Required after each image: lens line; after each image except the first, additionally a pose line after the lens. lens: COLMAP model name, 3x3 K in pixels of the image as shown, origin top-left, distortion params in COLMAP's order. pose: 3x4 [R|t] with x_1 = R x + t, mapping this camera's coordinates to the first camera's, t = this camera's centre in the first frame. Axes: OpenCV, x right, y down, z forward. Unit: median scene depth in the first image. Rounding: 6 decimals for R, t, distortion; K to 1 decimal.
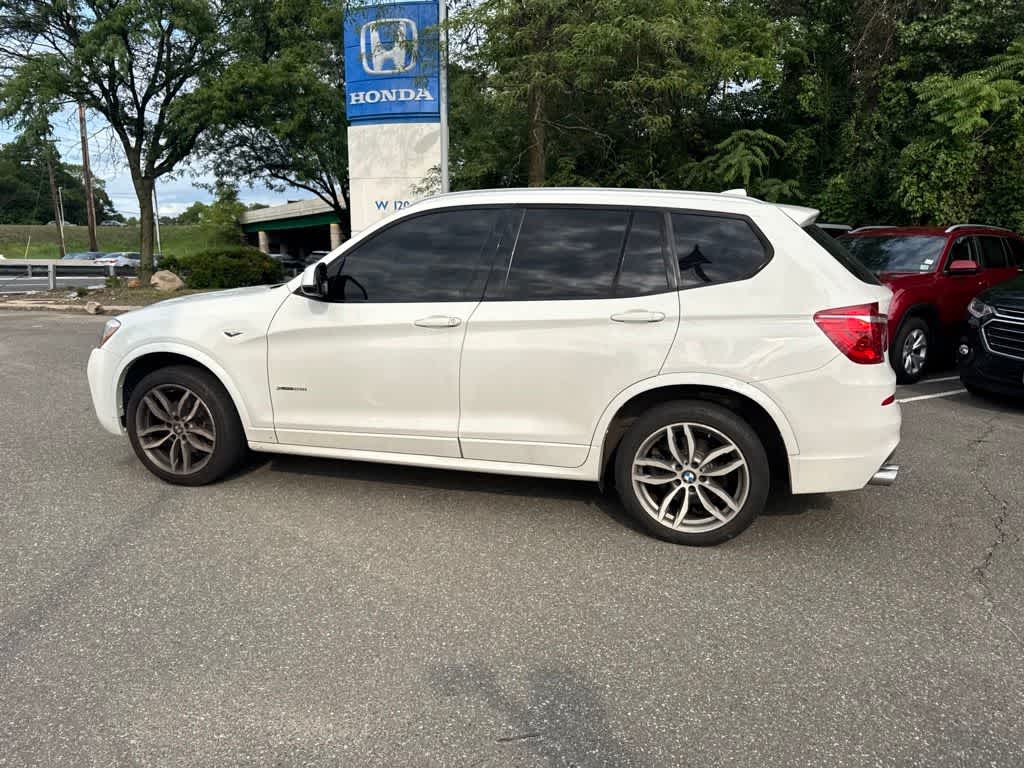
lens RADIAL K [[725.8, 0, 520.2], [0, 725.8, 387.6], [0, 0, 1]] dist [0.037608, -0.037310]
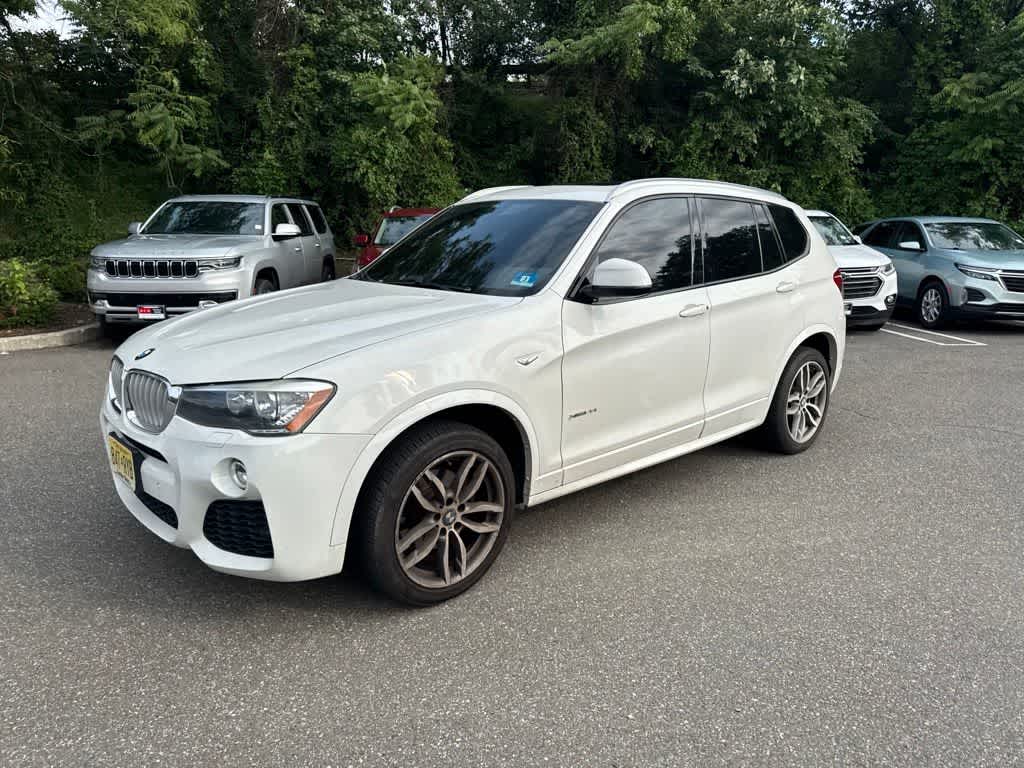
lens RADIAL K [[730.2, 0, 536.6], [0, 730.2, 384.0], [0, 0, 1]] dist [0.013043, -0.023688]
pose [[0.504381, -0.191209, 0.842044, -0.971860], [0.160605, 0.978932, 0.126091, -0.135701], [-0.848414, 0.071639, 0.524464, 0.568429]]
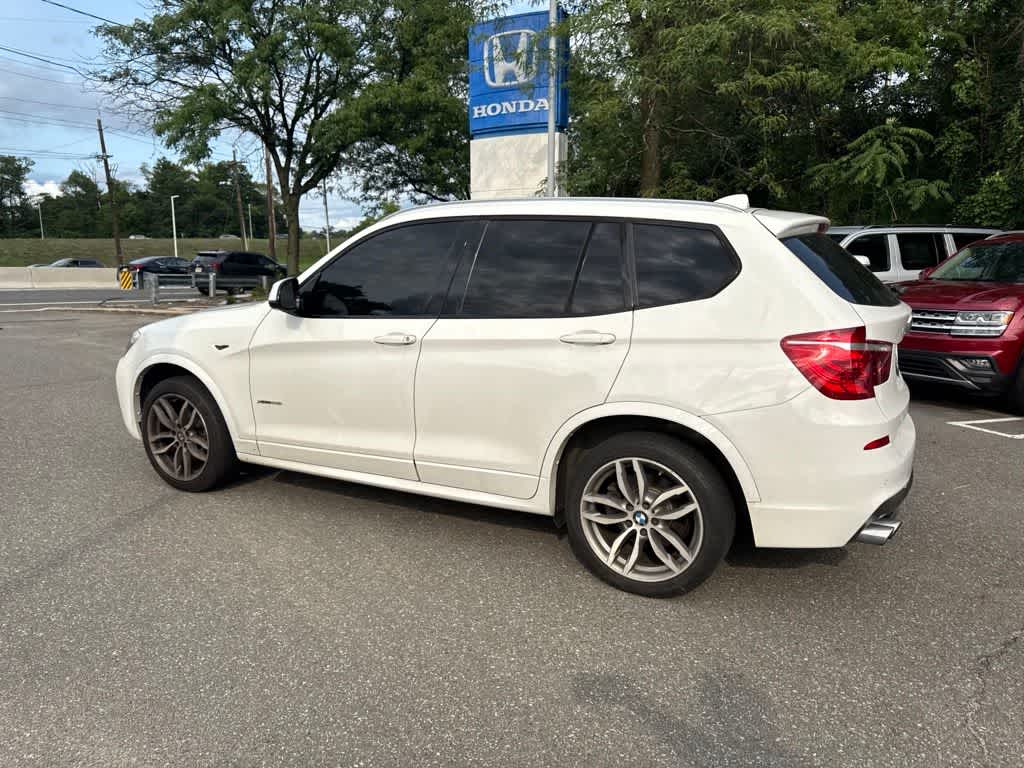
lens RADIAL K [[731.8, 0, 516.5], [0, 731.8, 384.9], [0, 0, 1]] dist [0.046366, -0.048780]
pose [[0.977954, 0.030415, -0.206595, 0.214616], [-0.033832, 0.999343, -0.013026, -0.019450], [0.206063, 0.019728, 0.978340, 0.068830]]
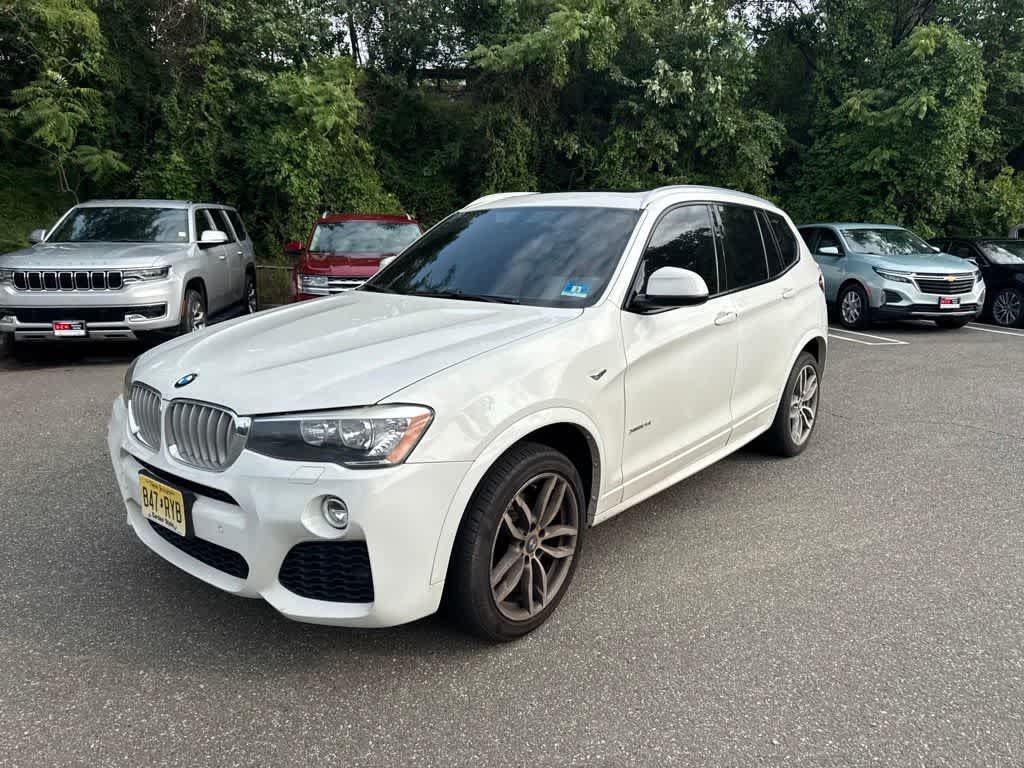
lens RADIAL K [[730.2, 0, 536.6], [0, 730.2, 384.0], [0, 0, 1]] dist [0.013043, -0.023688]
pose [[0.378030, -0.198266, 0.904314, -1.014118], [0.172113, 0.974821, 0.141775, -0.168266], [-0.909654, 0.102049, 0.402636, 0.725291]]
